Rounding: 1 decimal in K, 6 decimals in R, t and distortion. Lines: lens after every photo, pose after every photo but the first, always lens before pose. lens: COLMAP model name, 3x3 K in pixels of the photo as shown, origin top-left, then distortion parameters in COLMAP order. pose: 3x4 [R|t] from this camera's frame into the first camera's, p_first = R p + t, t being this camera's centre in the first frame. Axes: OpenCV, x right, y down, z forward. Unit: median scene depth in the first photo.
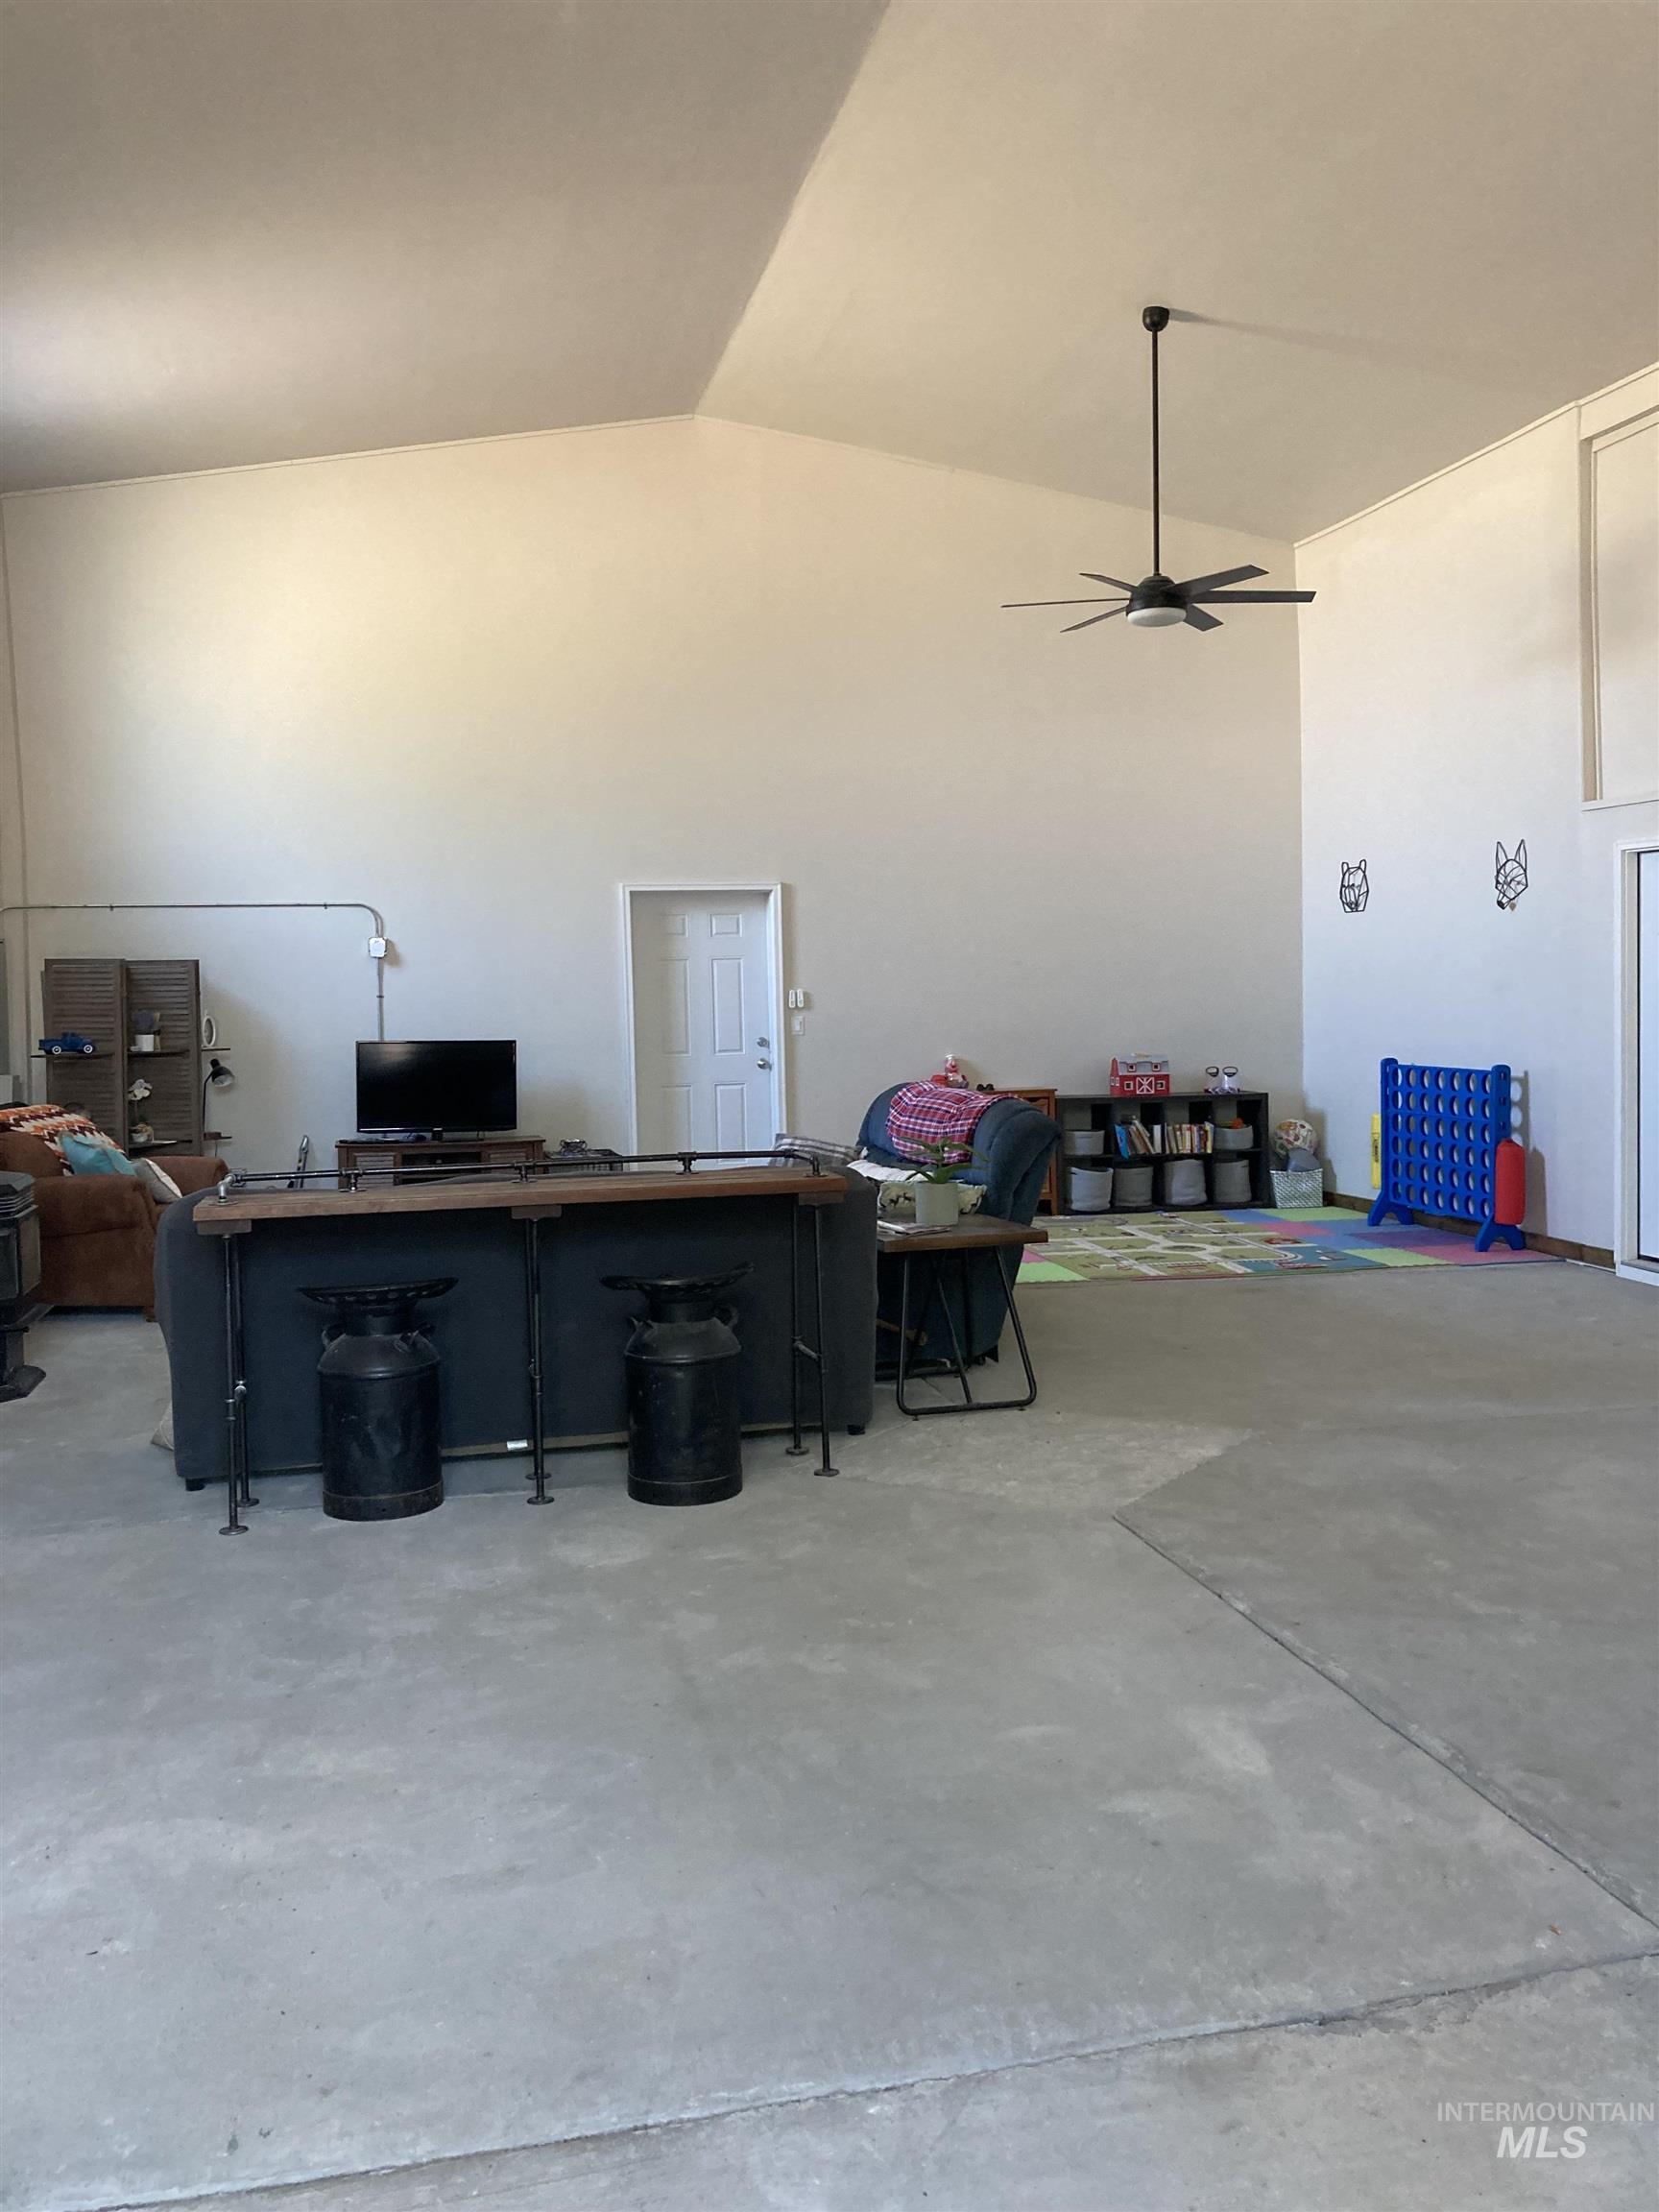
lens RADIAL K [[1796.2, 0, 818.8], [0, 1796.2, 1042.5], [0, 0, 1]] dist [0.089749, -0.228895]
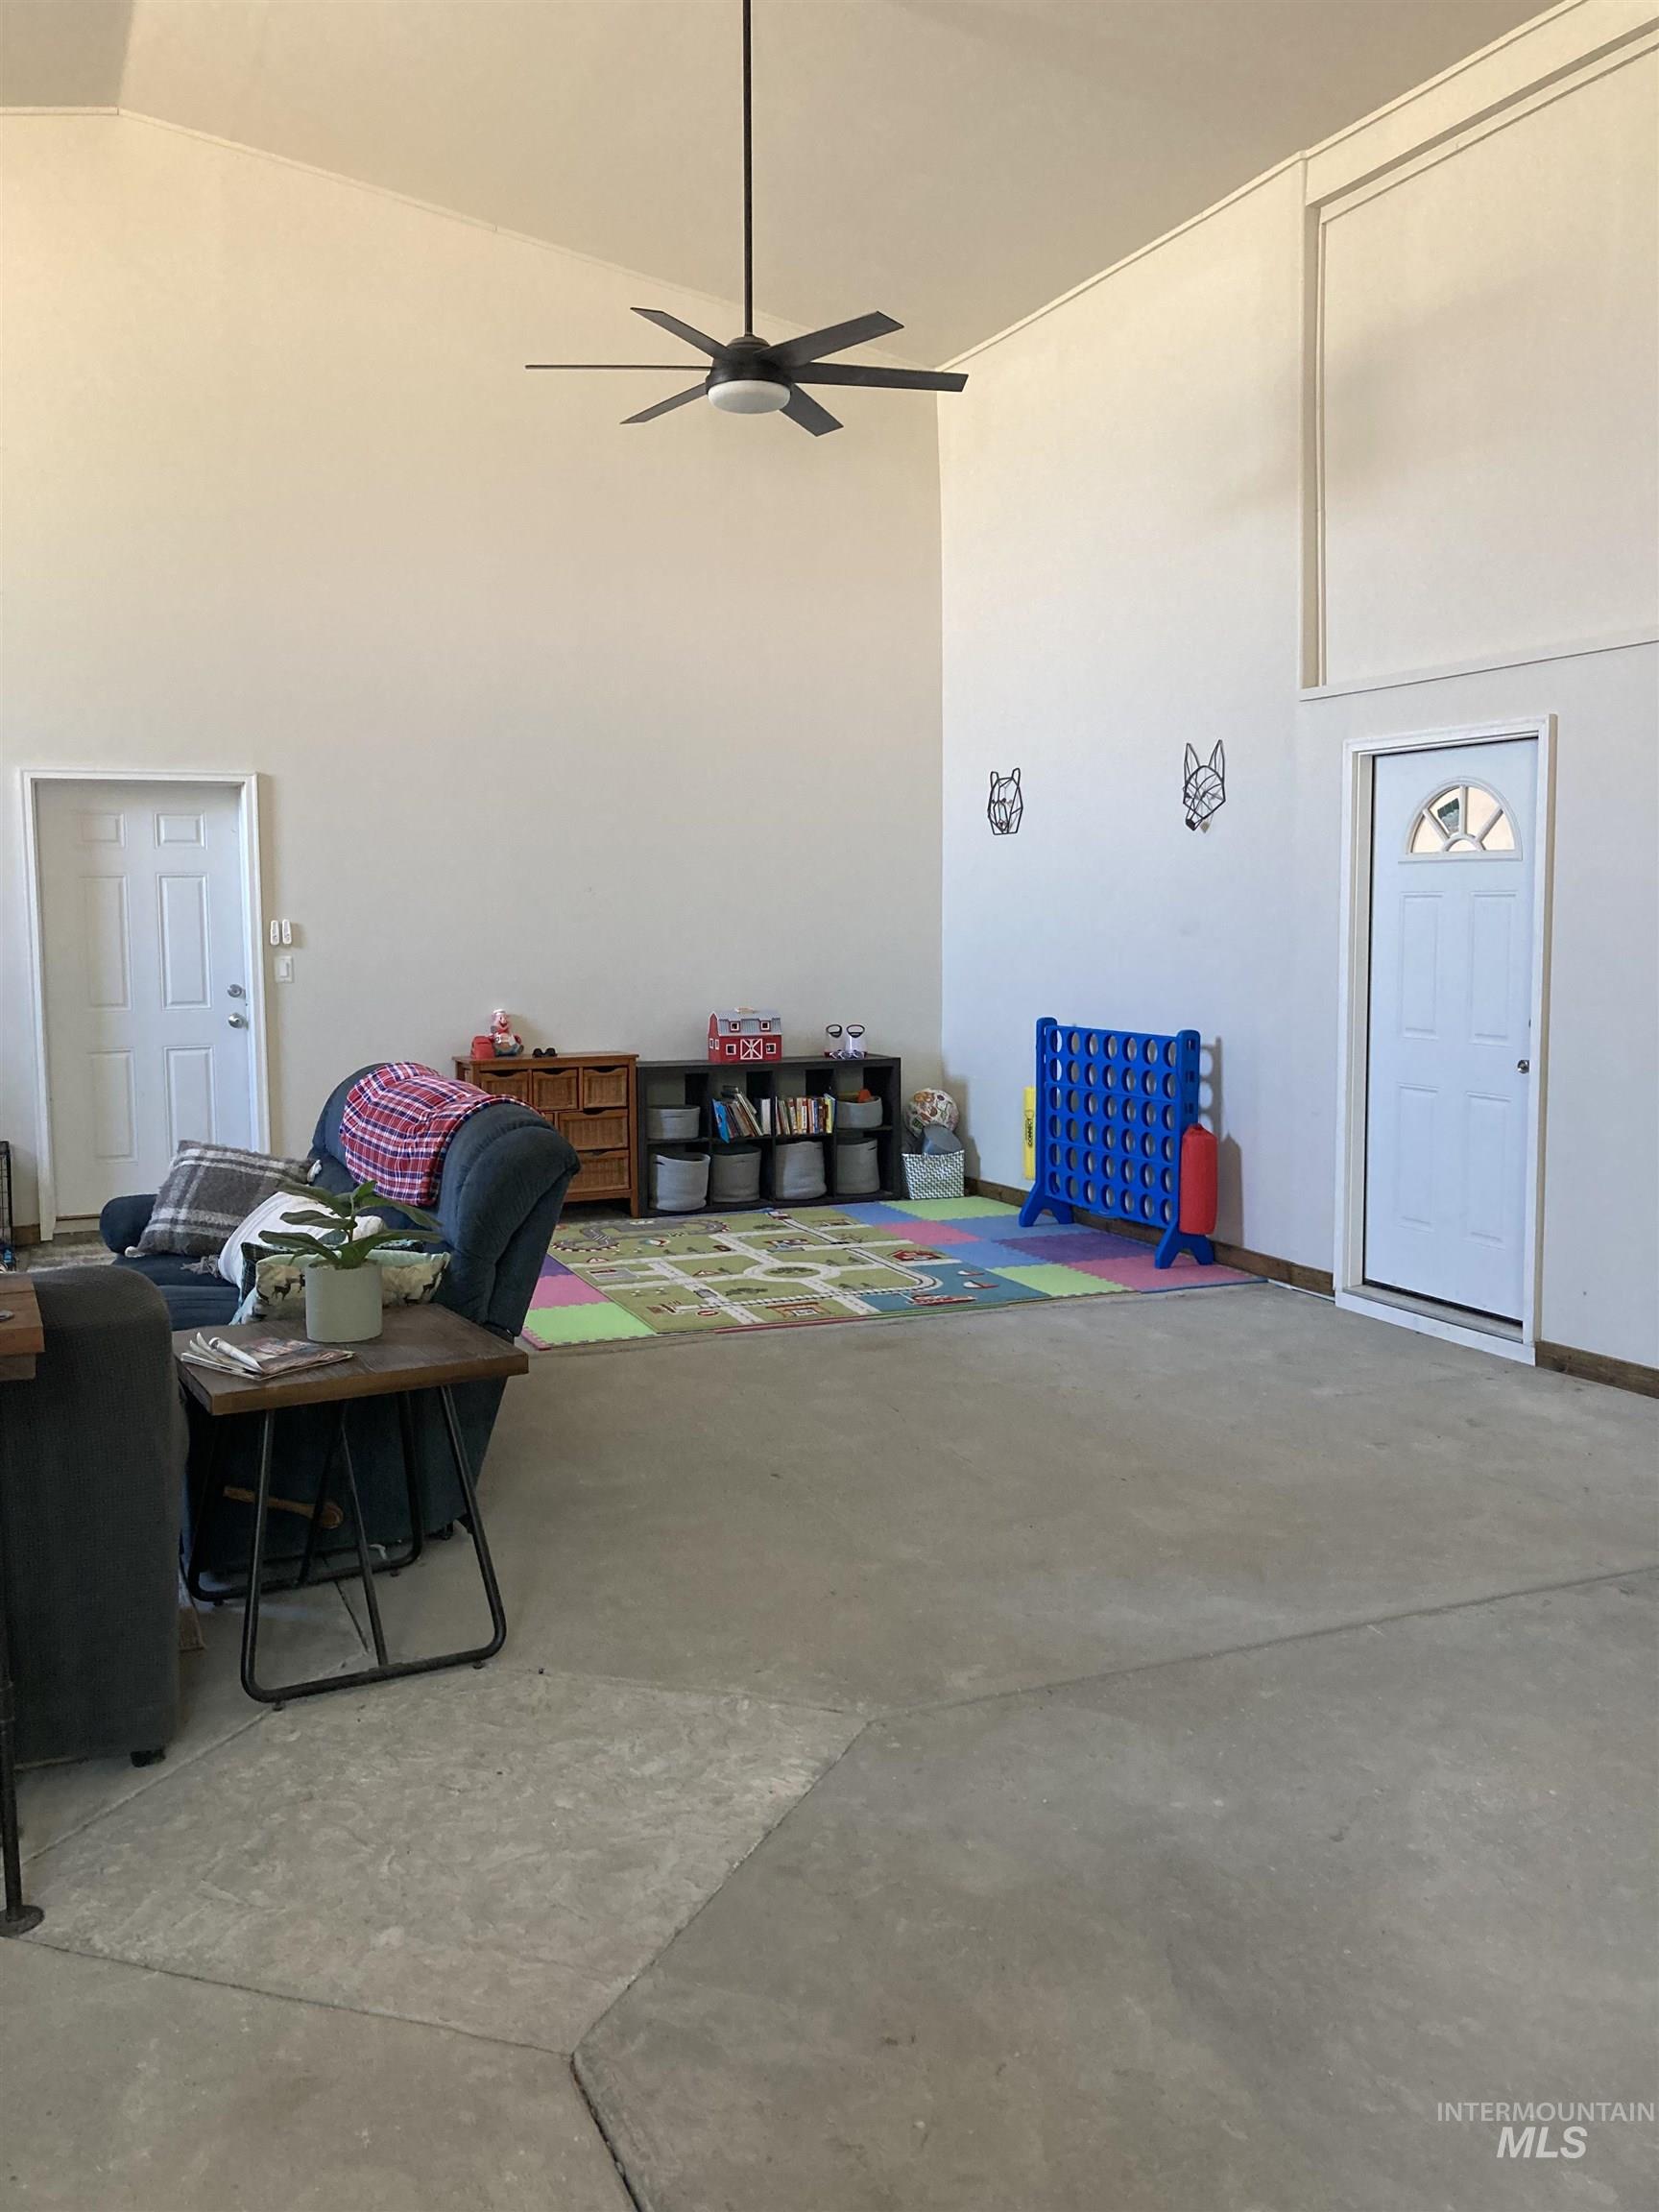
lens RADIAL K [[1835.8, 0, 829.5], [0, 1835.8, 1050.3], [0, 0, 1]] dist [-0.020990, 0.054773]
pose [[0.979048, -0.003926, 0.203592, 0.058231], [-0.004028, 0.999245, 0.038643, -0.008108], [-0.203590, -0.038653, 0.978293, 0.233598]]
